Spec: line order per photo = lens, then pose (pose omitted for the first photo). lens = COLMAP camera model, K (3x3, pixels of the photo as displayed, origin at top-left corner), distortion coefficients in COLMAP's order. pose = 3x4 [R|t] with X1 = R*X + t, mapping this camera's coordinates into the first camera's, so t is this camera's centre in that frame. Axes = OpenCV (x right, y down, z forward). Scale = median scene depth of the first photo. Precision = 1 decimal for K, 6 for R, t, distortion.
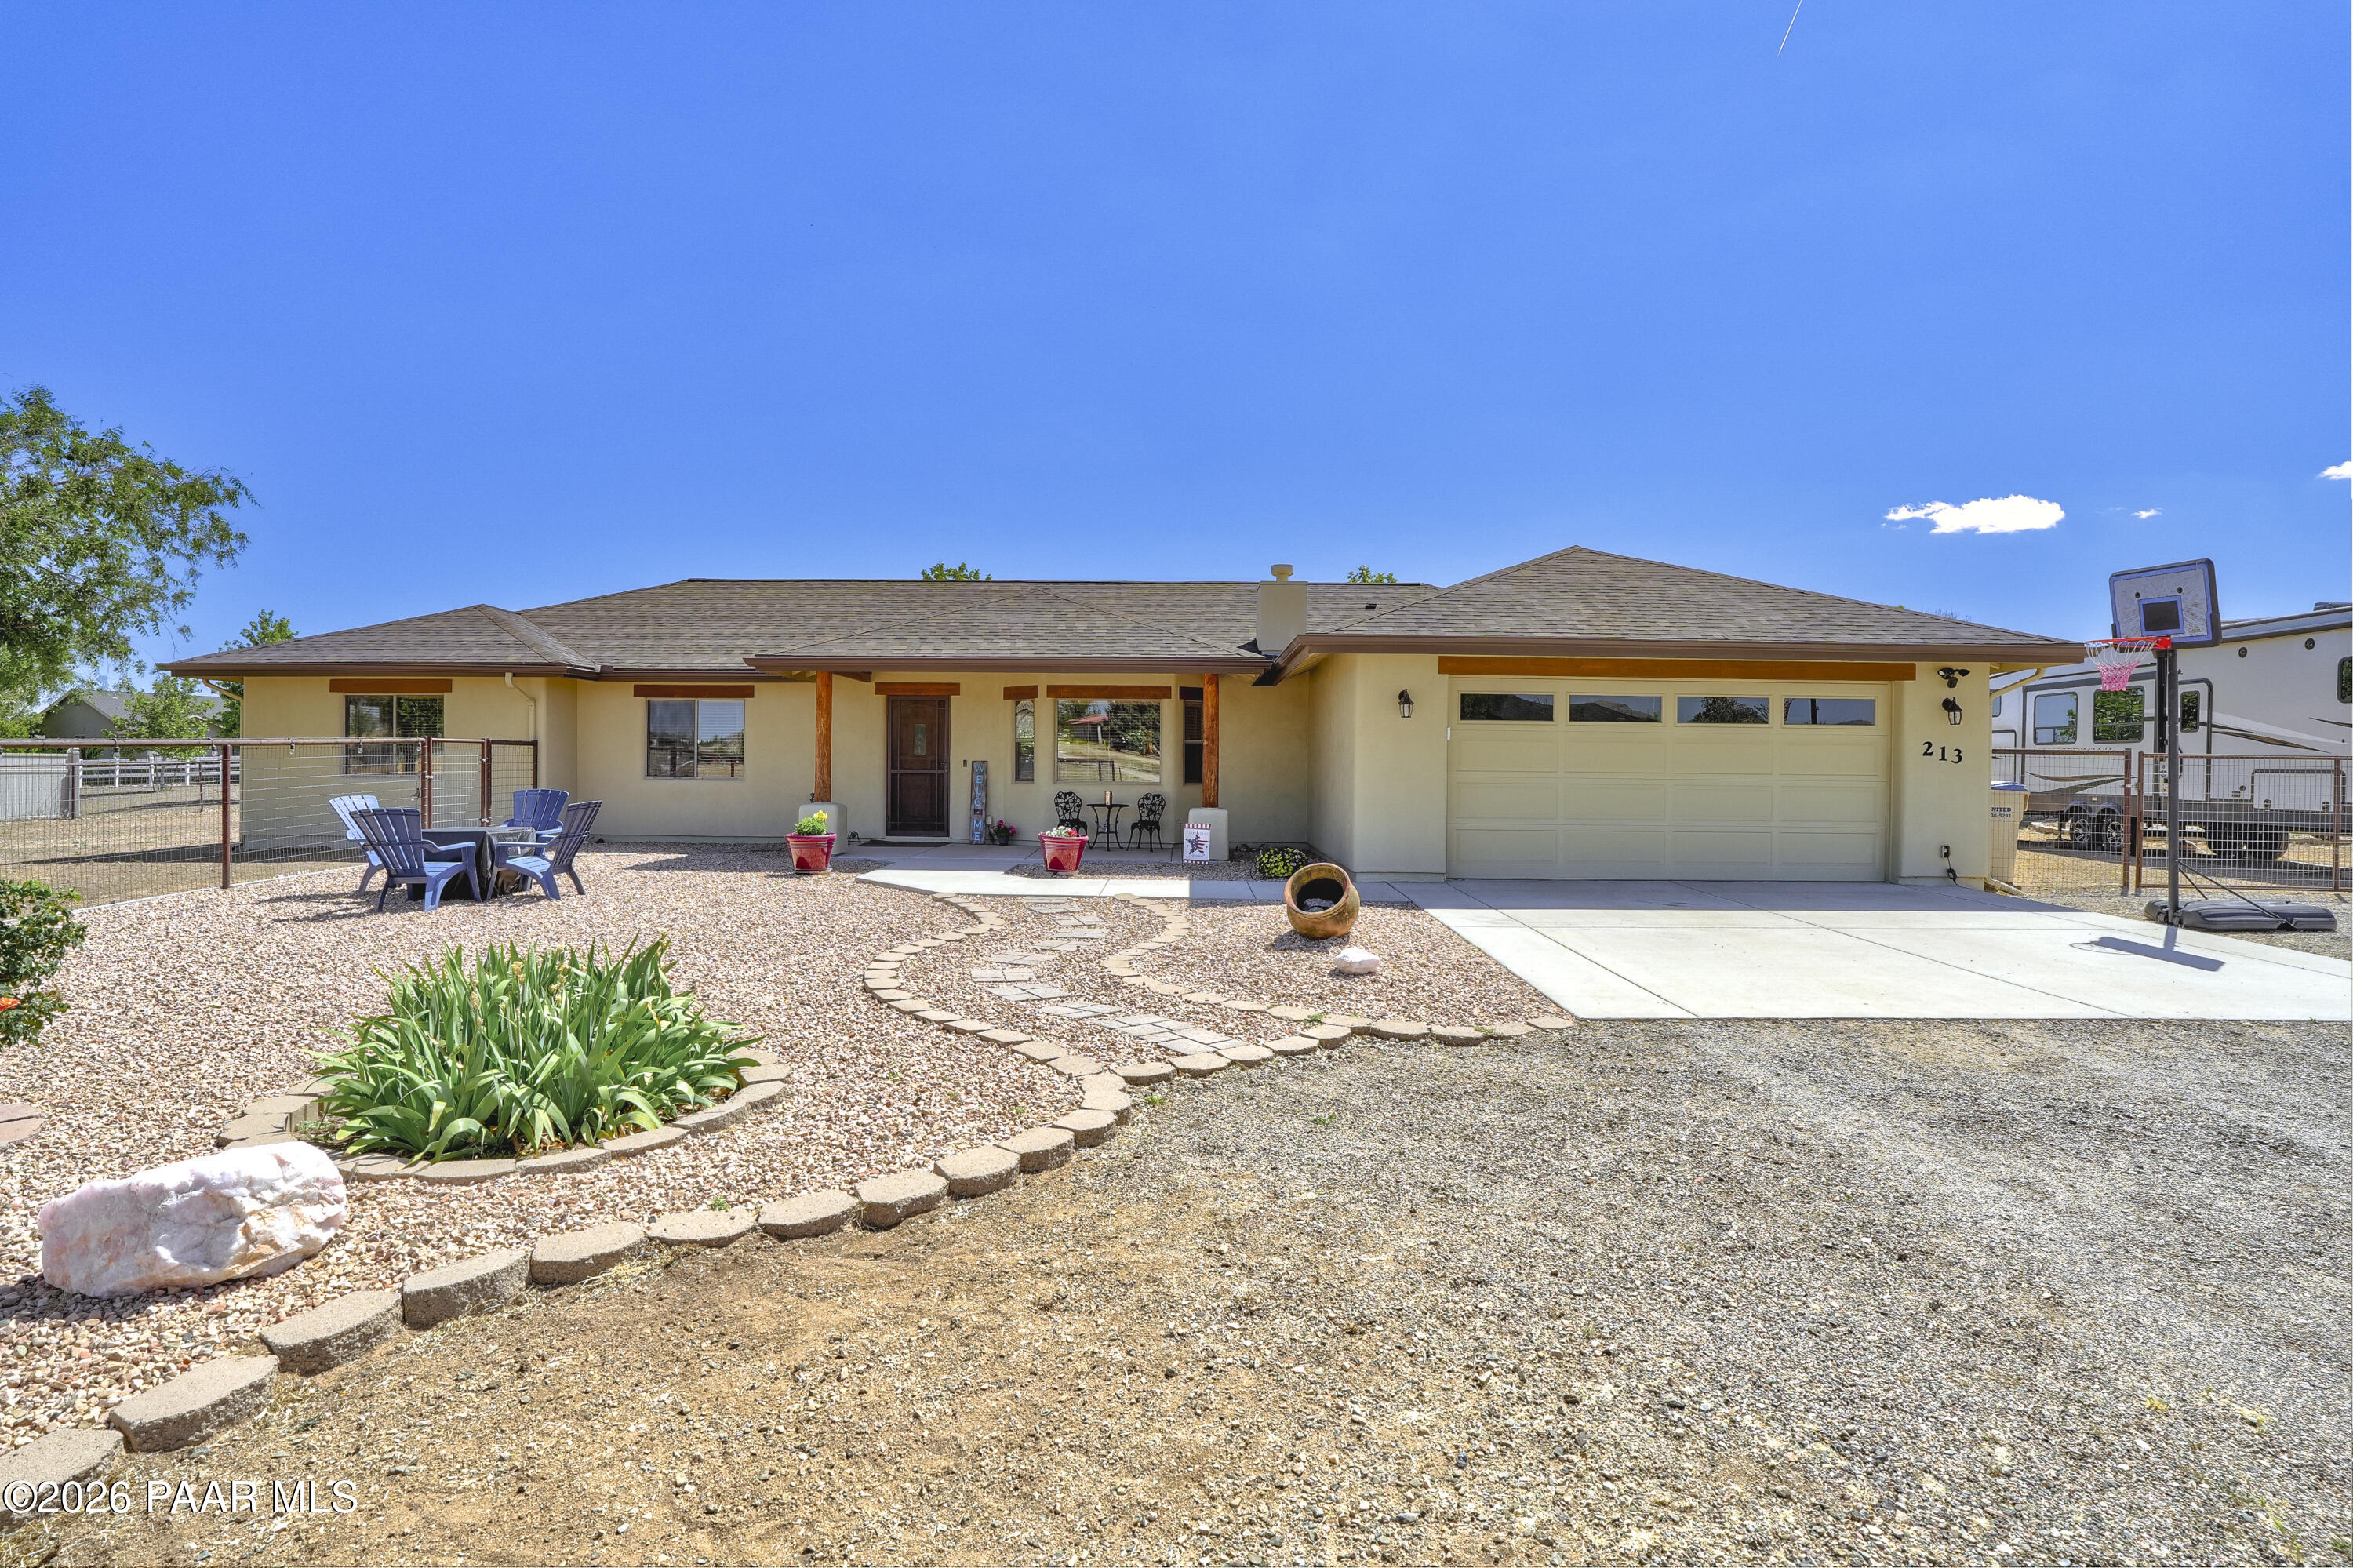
lens RADIAL K [[1173.2, 0, 1176.5], [0, 1173.2, 784.0], [0, 0, 1]] dist [-0.026144, 0.000488]
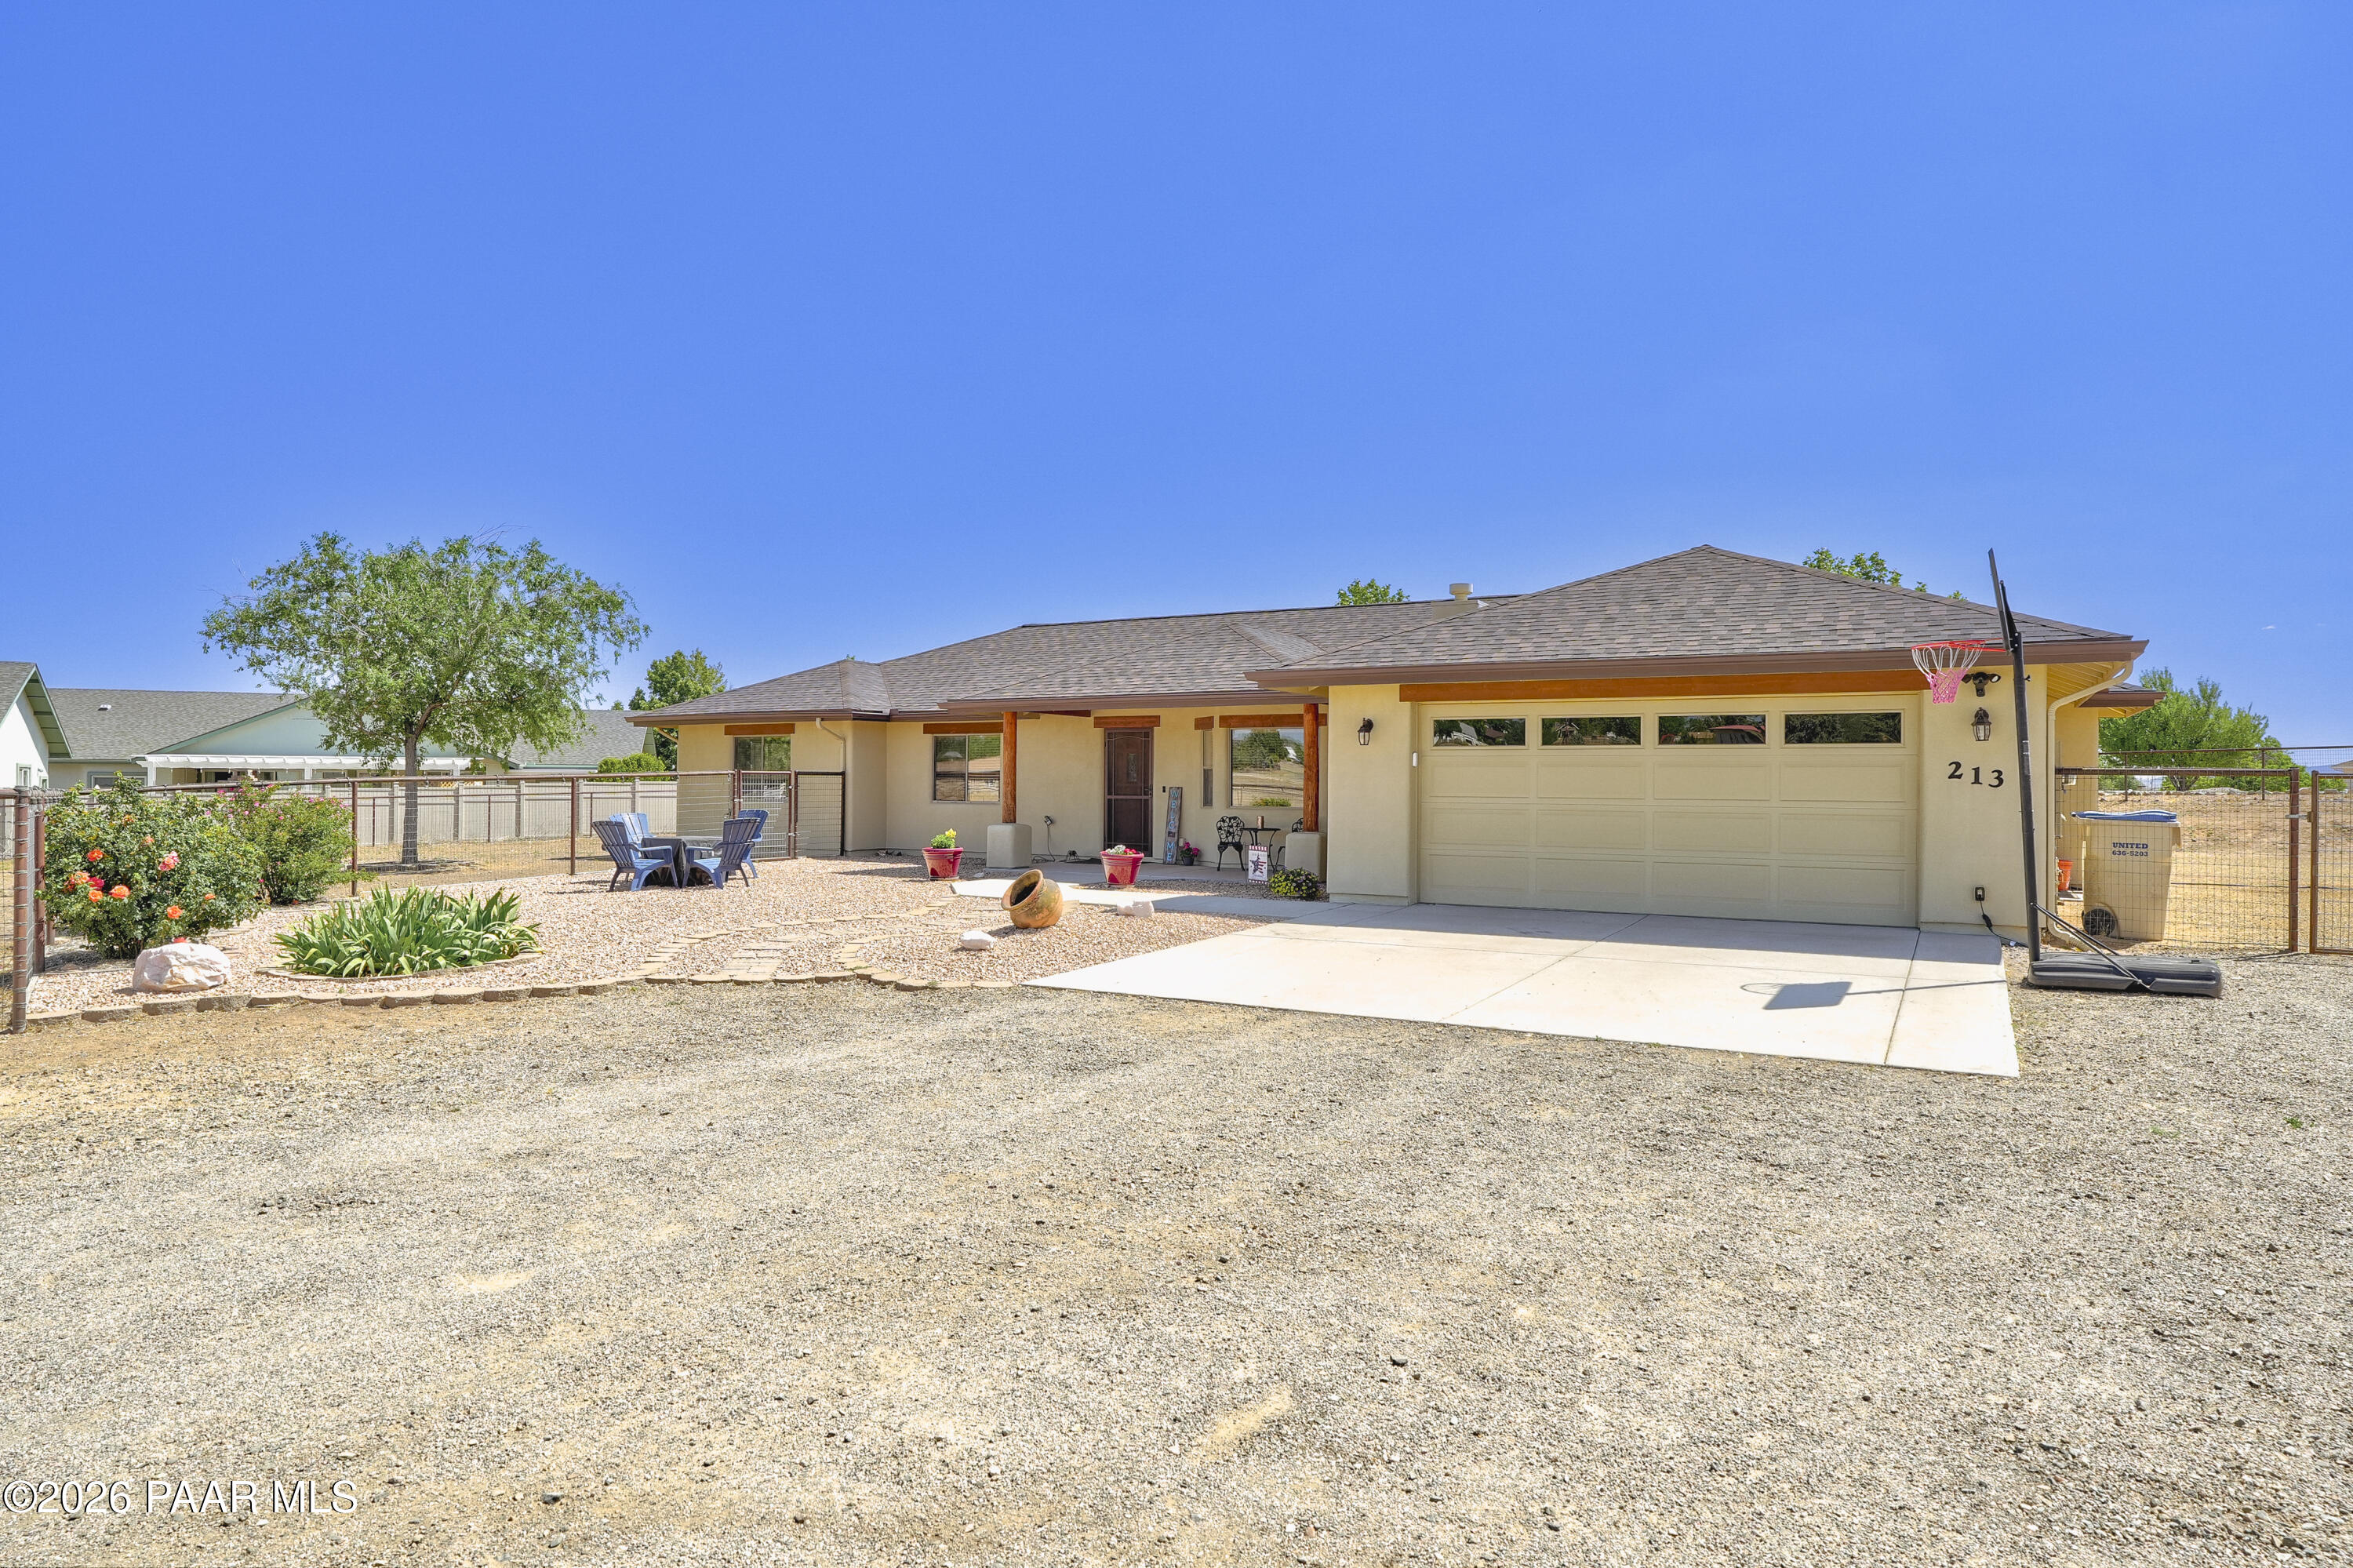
lens RADIAL K [[1380.4, 0, 1176.5], [0, 1380.4, 784.0], [0, 0, 1]] dist [0.000108, -0.000959]
pose [[0.866361, -0.004066, -0.499401, 0.552616], [-0.005913, 0.999813, -0.018398, 0.001034], [0.499383, 0.018893, 0.866175, -0.118591]]
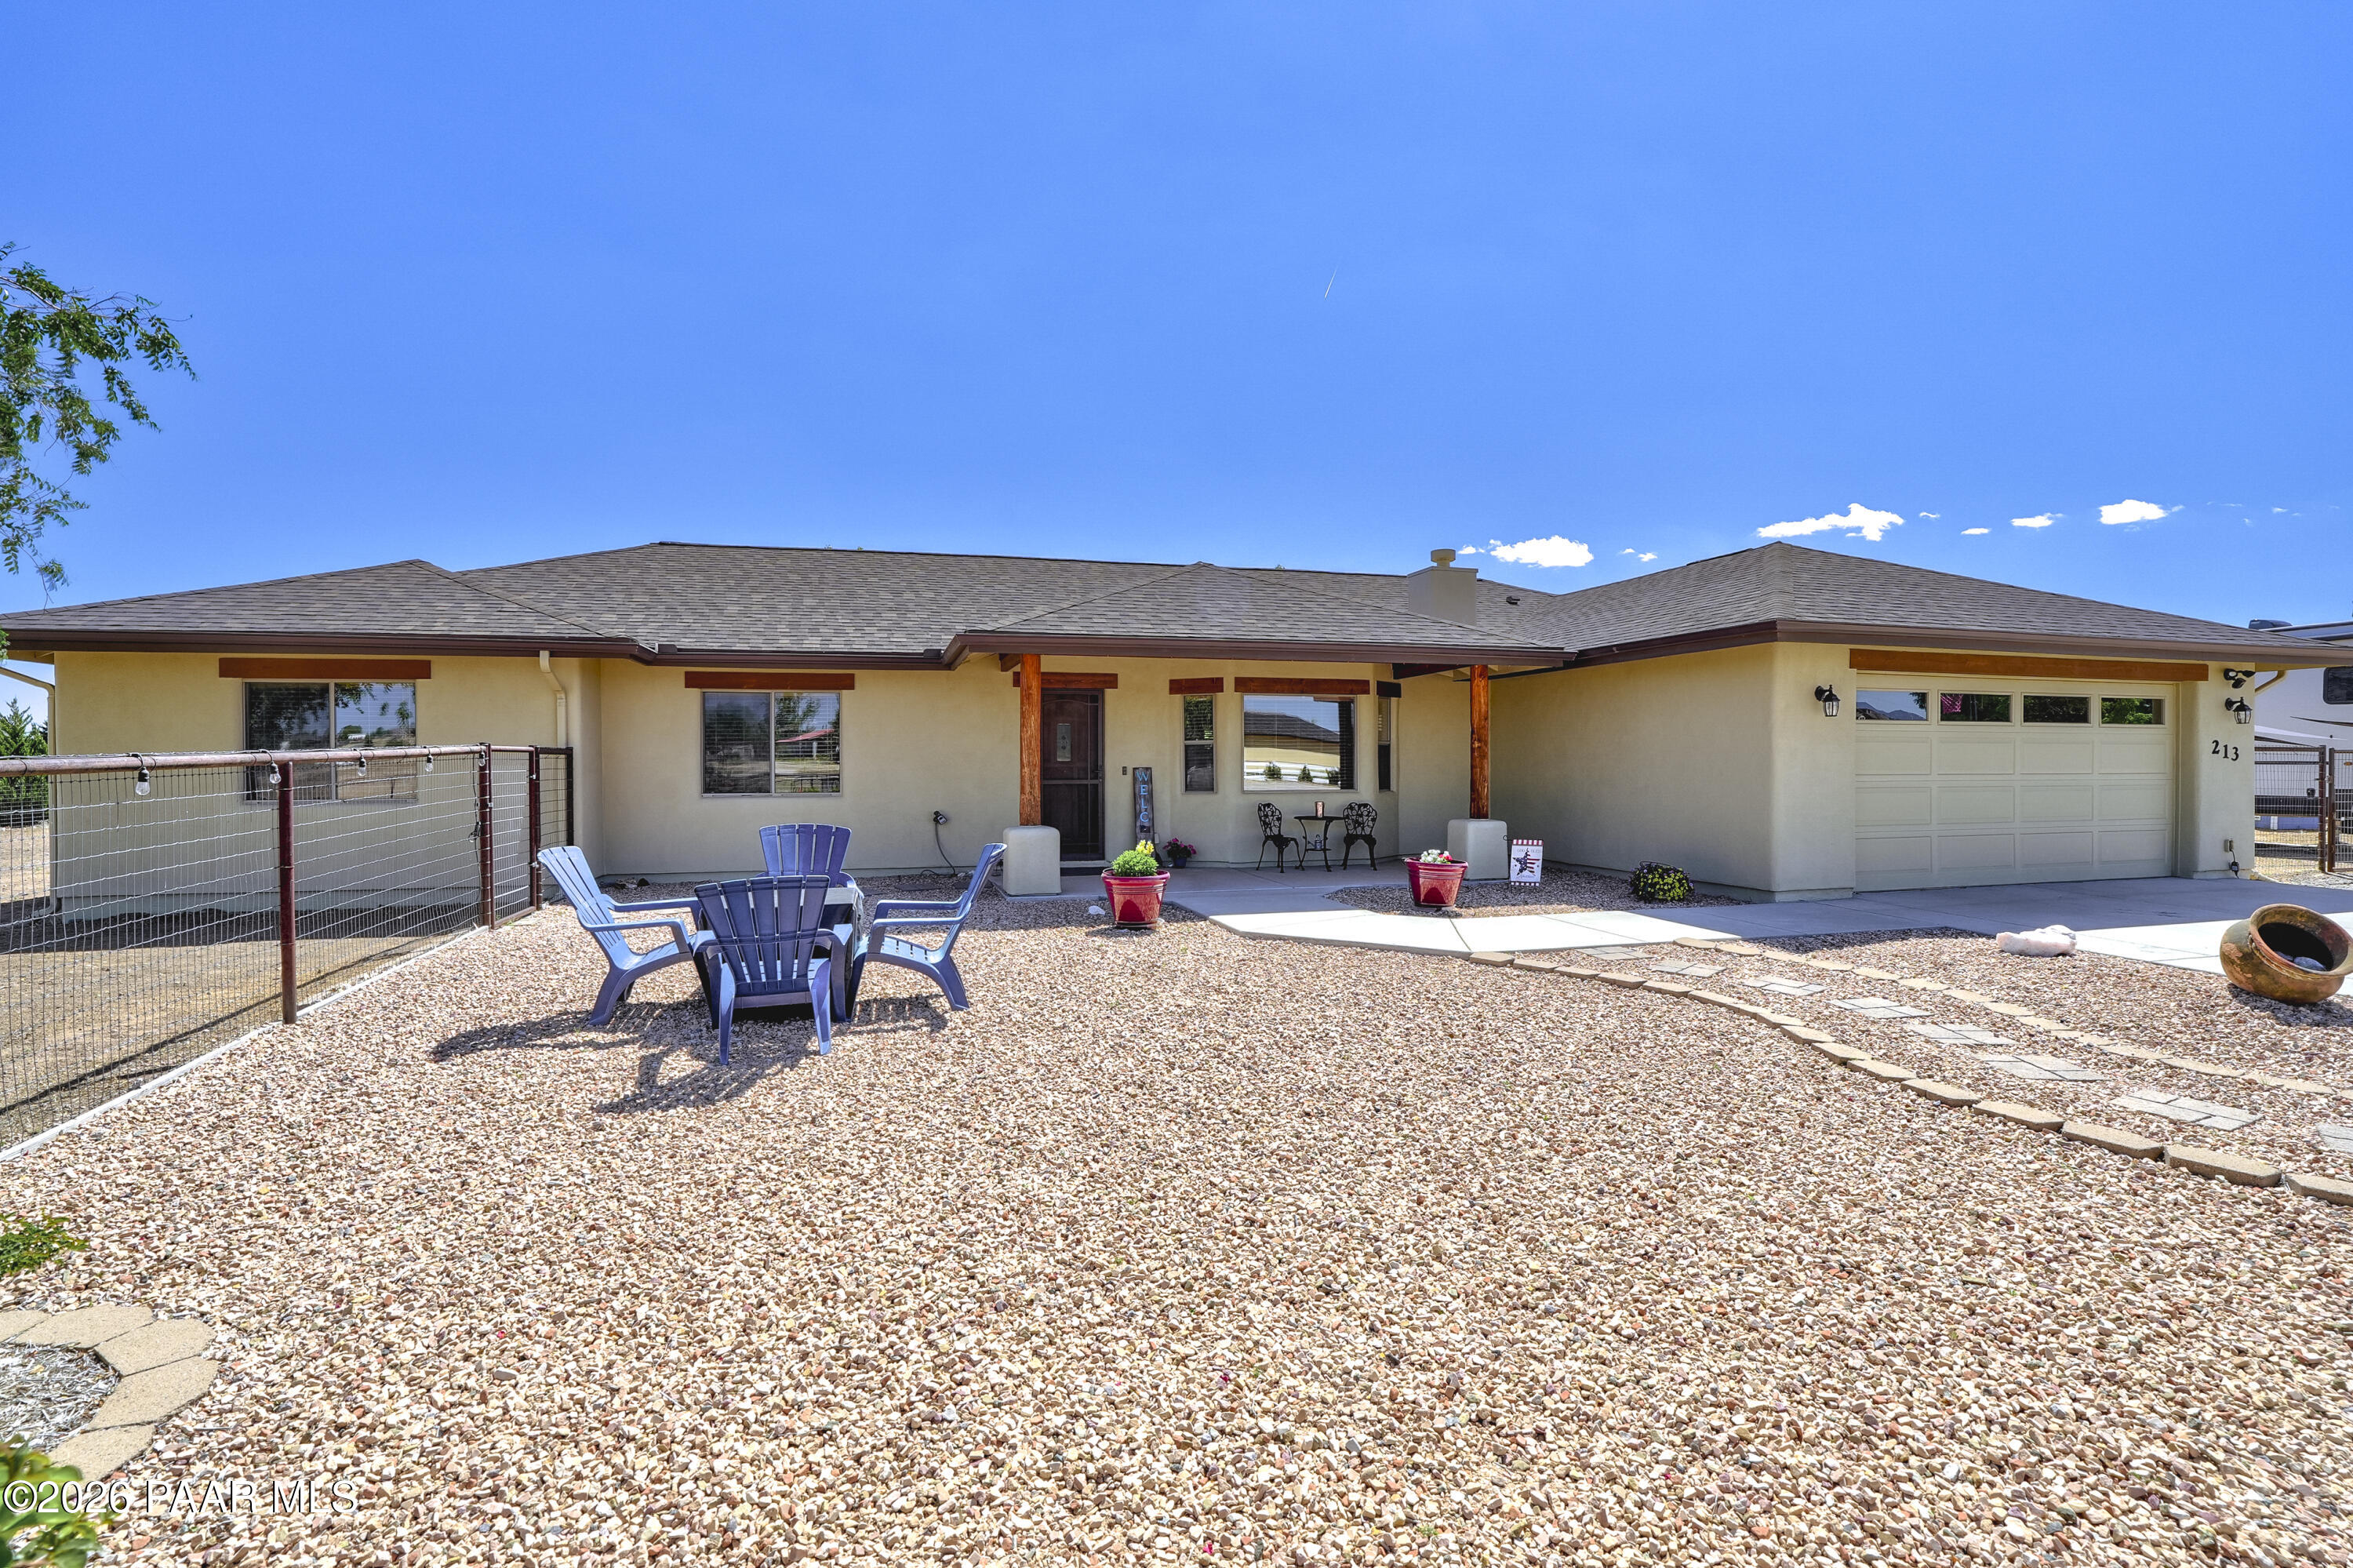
lens RADIAL K [[1095.2, 0, 1167.6], [0, 1095.2, 775.6], [0, 0, 1]] dist [-0.051112, 0.021952]
pose [[0.959621, -0.014551, 0.280921, -0.436068], [0.015556, 0.999878, -0.001347, -0.015165], [-0.280867, 0.005662, 0.959730, 0.294551]]
